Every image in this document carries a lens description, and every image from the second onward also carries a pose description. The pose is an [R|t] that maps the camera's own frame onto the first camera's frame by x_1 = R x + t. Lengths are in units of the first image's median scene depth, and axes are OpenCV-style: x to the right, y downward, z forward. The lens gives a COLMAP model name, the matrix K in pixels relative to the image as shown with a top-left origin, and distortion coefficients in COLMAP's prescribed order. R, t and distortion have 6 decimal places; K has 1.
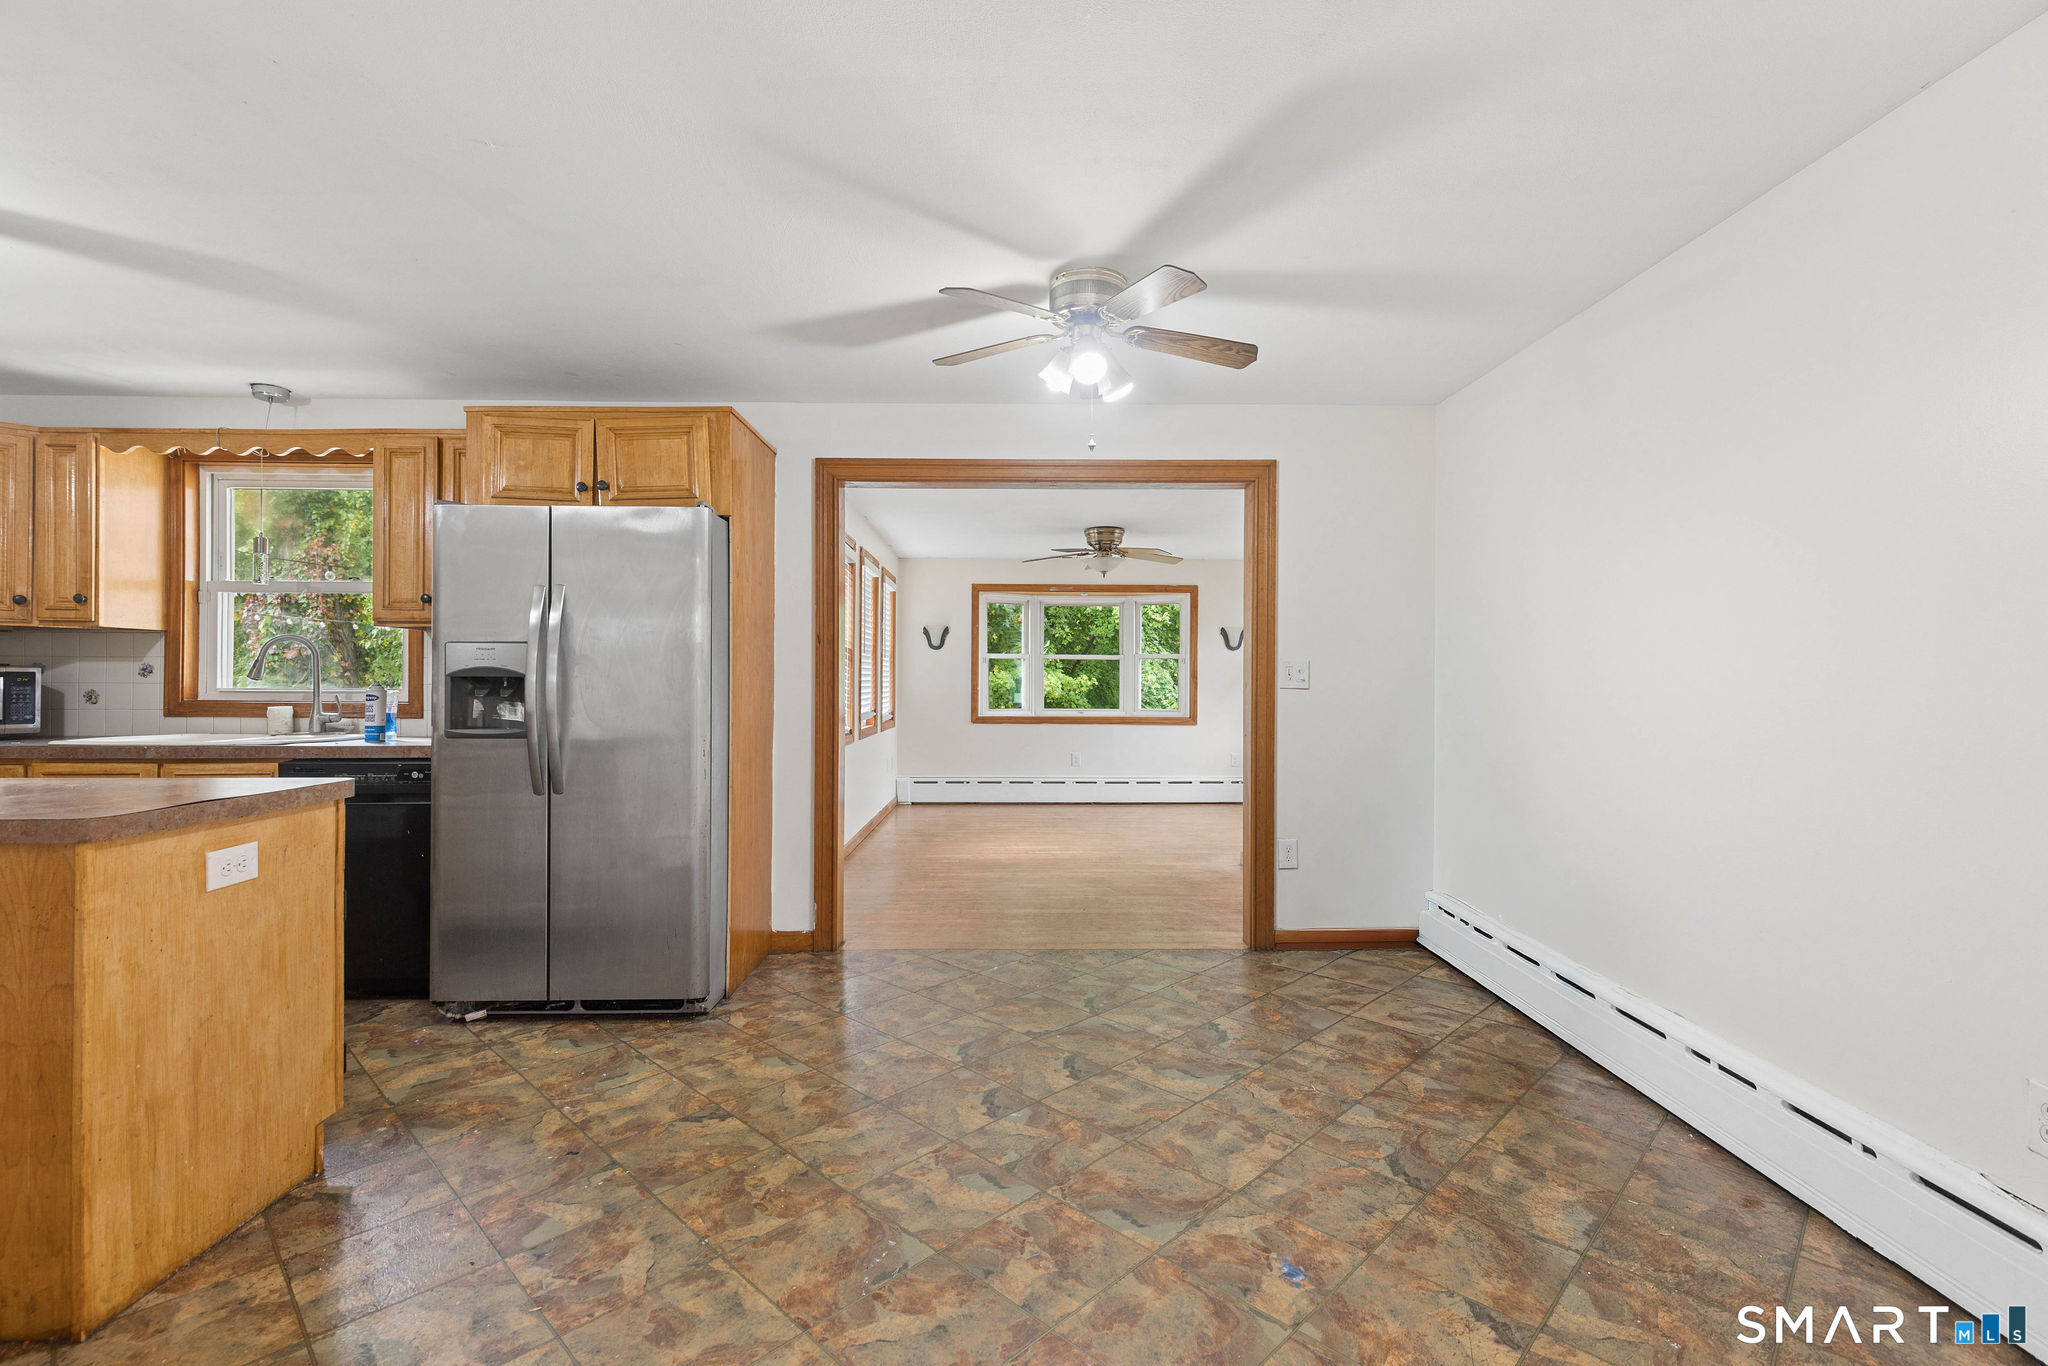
lens RADIAL K [[919.5, 0, 1028.4], [0, 919.5, 677.5], [0, 0, 1]] dist [0.005044, -0.001257]
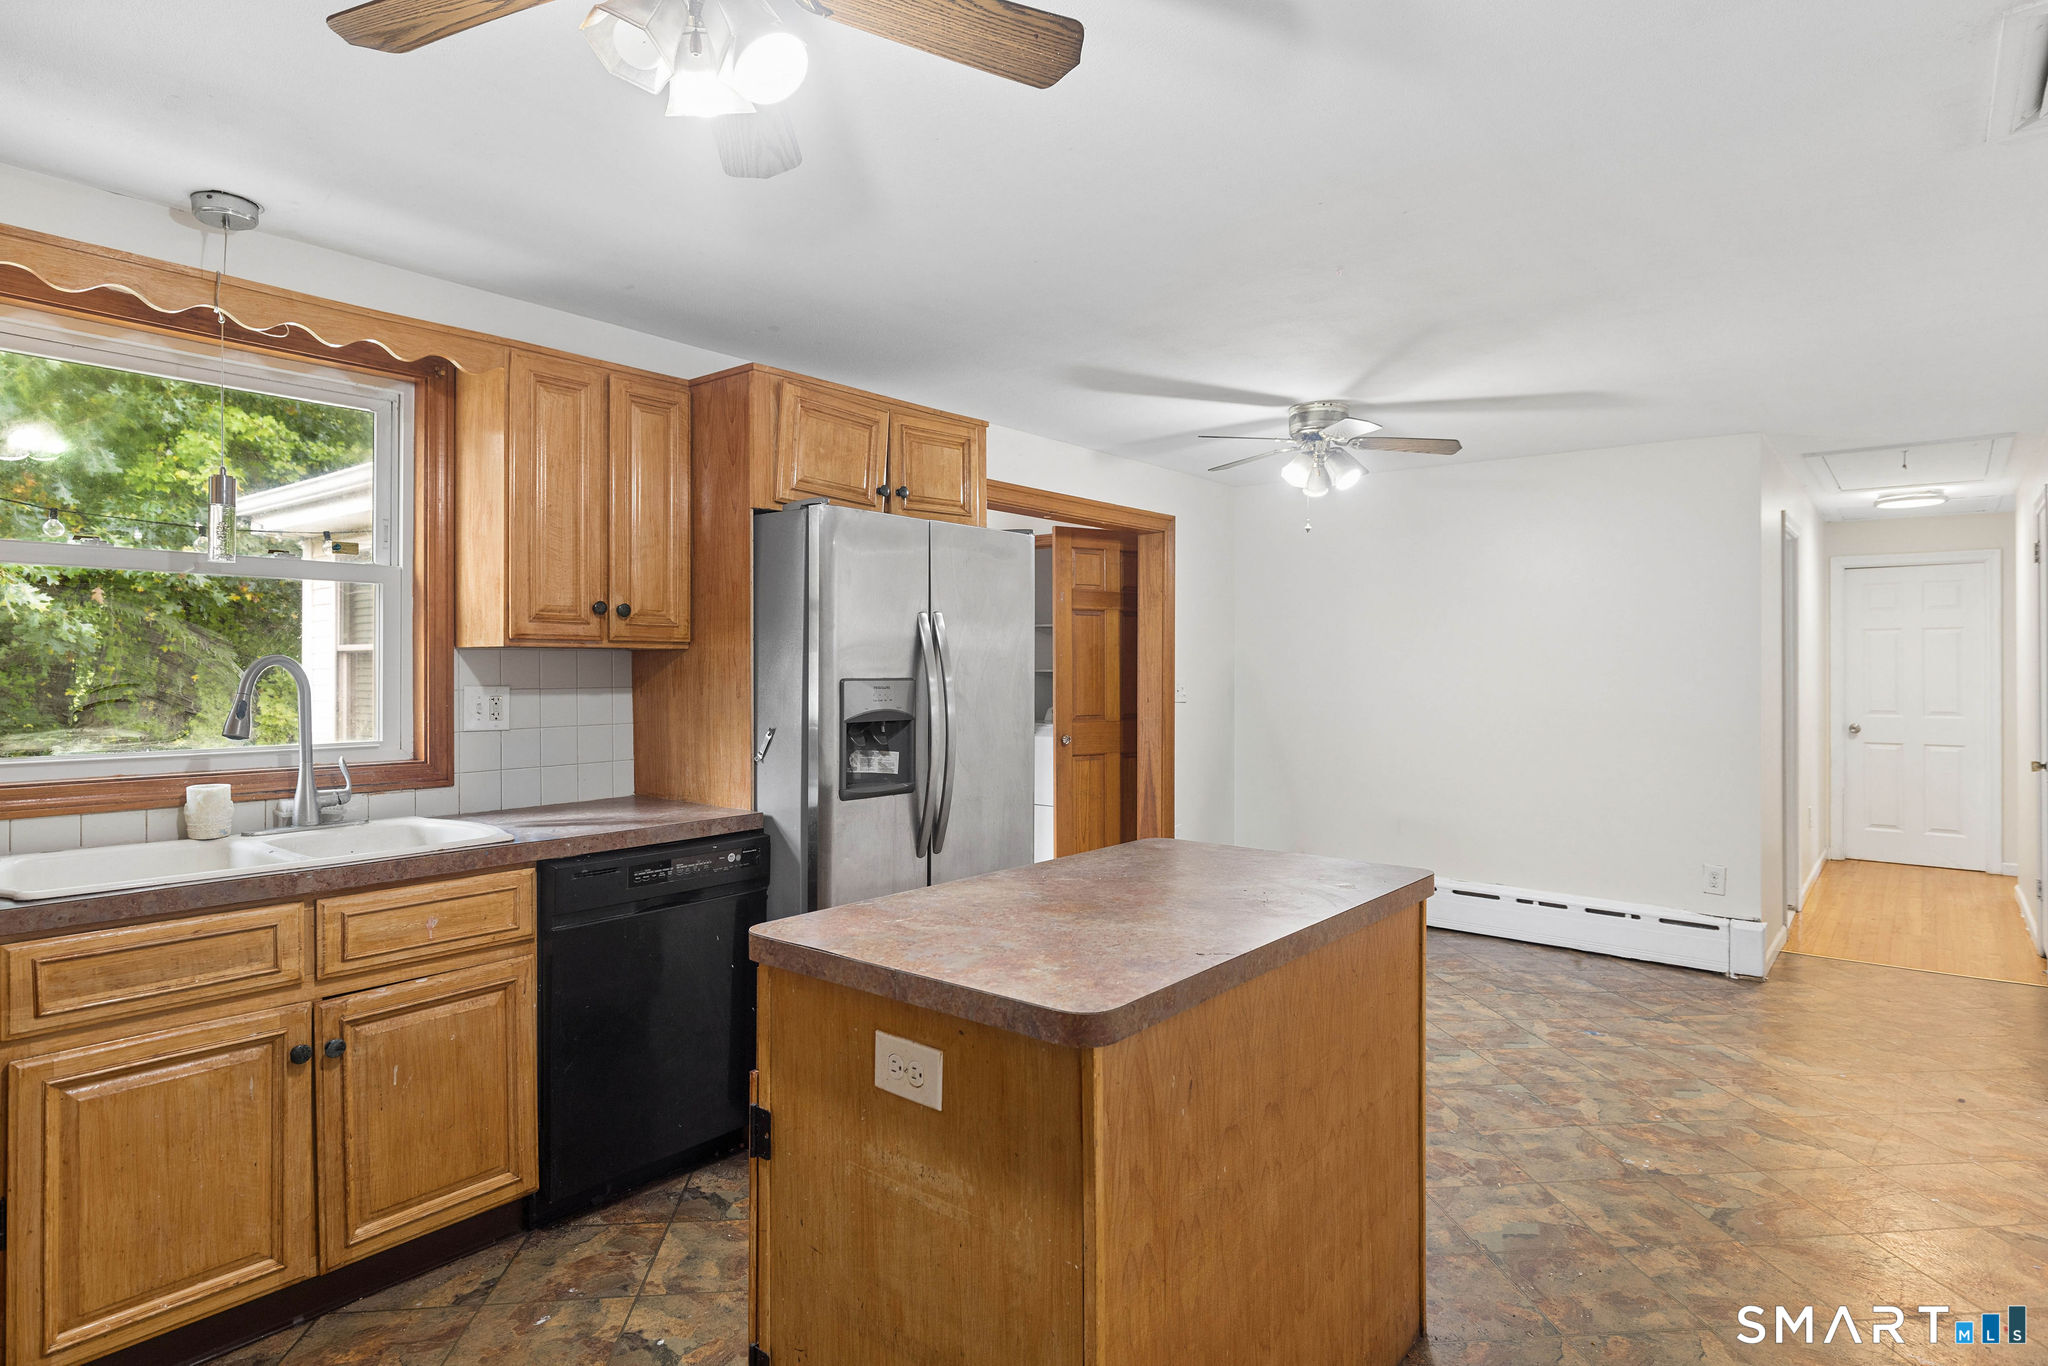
lens RADIAL K [[1086.8, 0, 1027.6], [0, 1086.8, 669.2], [0, 0, 1]] dist [0.002653, -0.001790]
pose [[0.644967, -0.002973, 0.764204, -1.239881], [-0.004736, 0.999958, 0.007887, -0.055724], [-0.764195, -0.008706, 0.644926, 0.273837]]
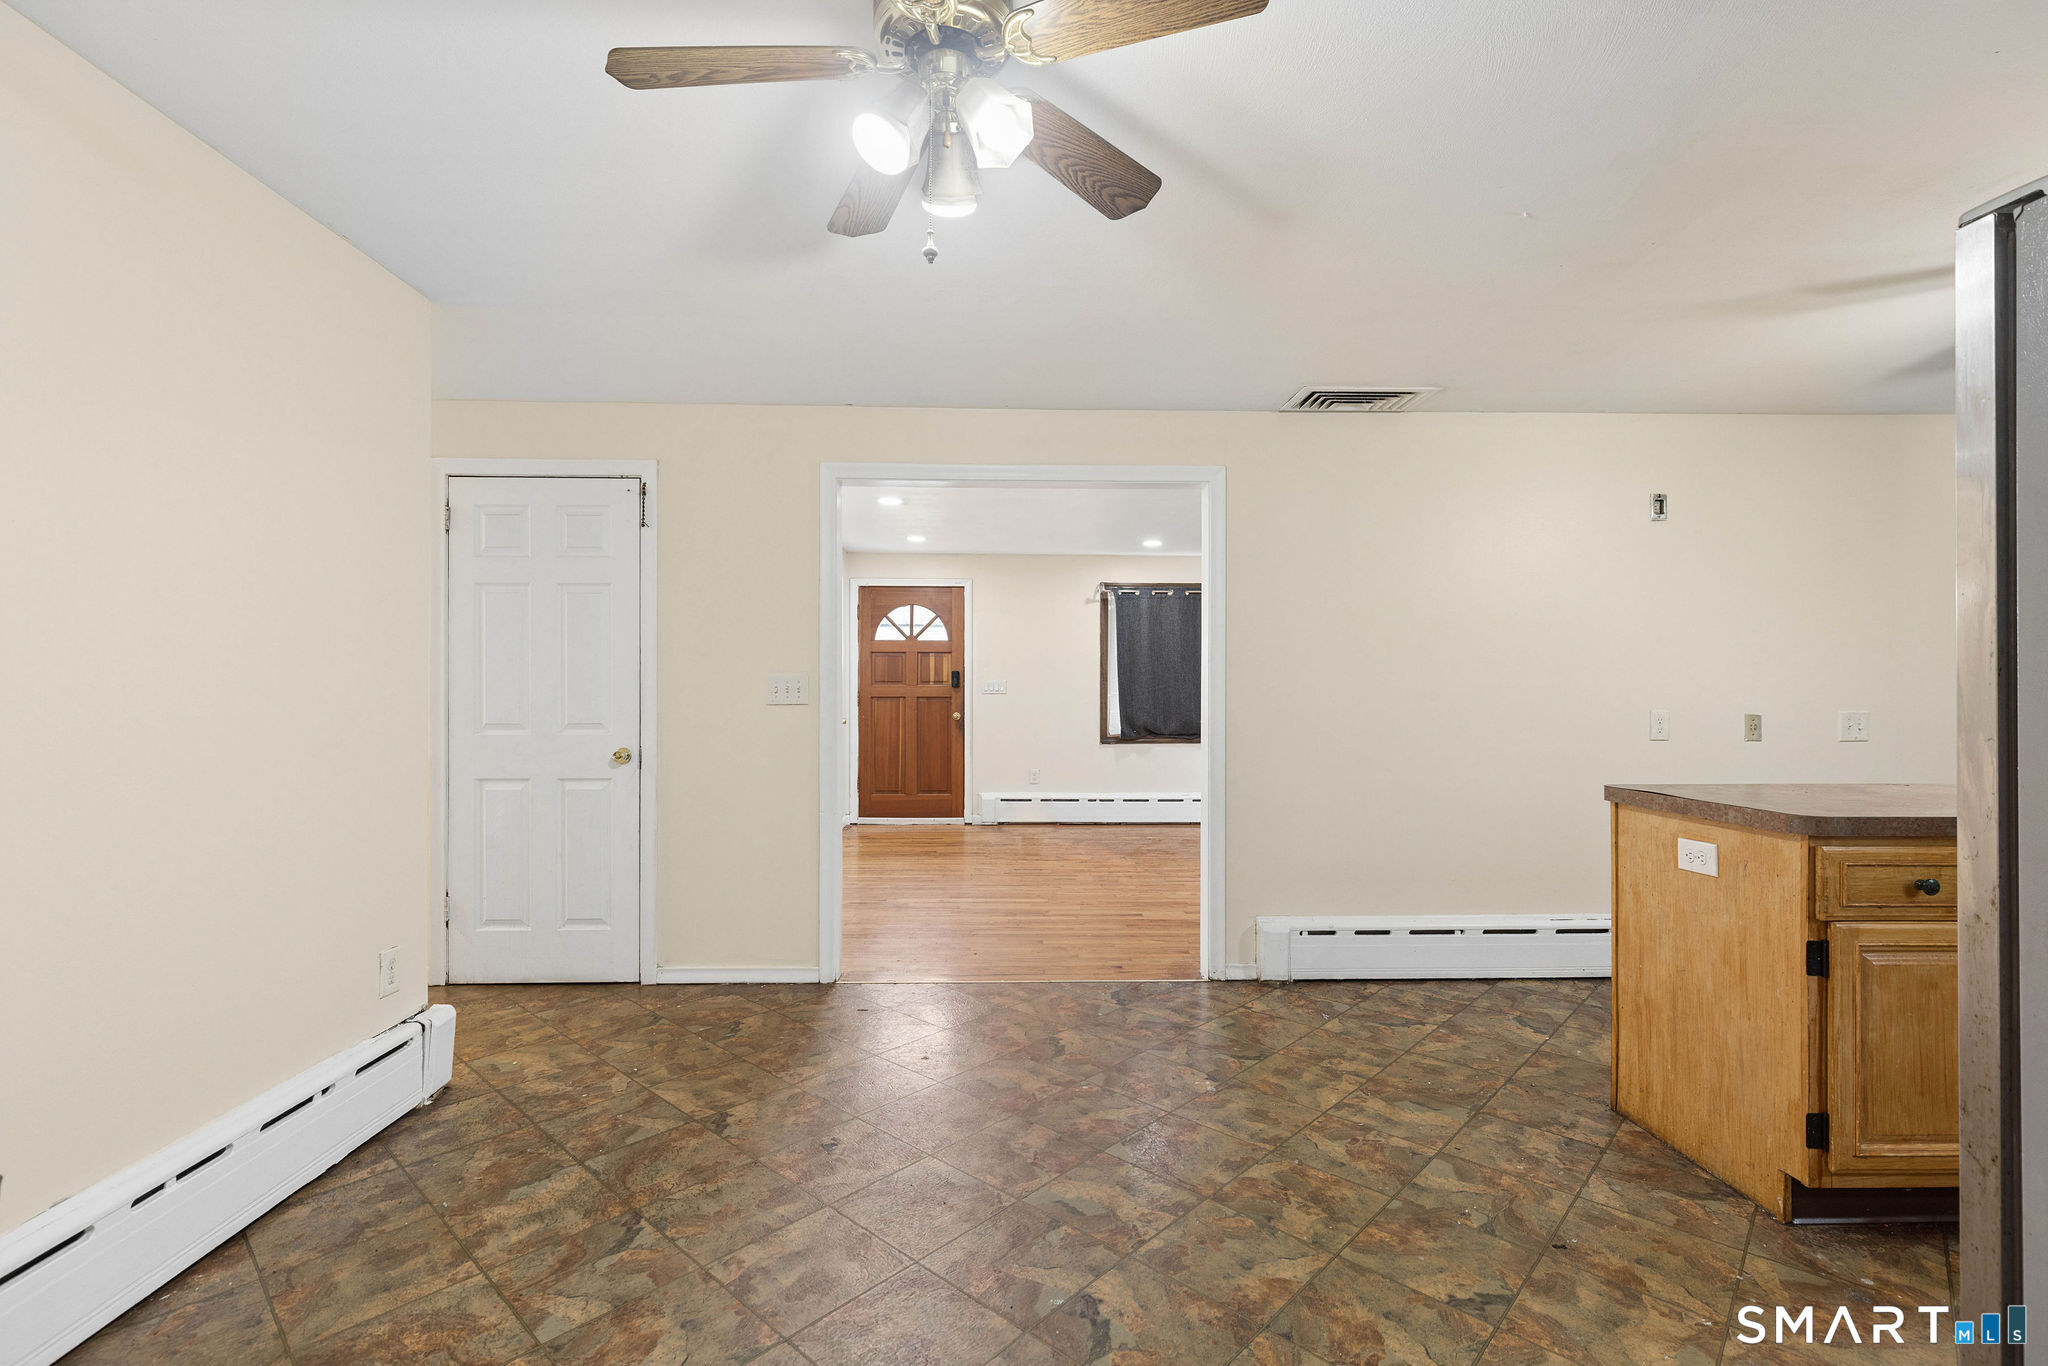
lens RADIAL K [[919.5, 0, 1020.0], [0, 919.5, 693.5], [0, 0, 1]] dist [0.005044, -0.001257]
pose [[-0.999850, -0.005030, -0.016585, 0.023432], [-0.005060, 0.999986, 0.001777, -0.003531], [0.016576, 0.001861, -0.999861, 1.366410]]
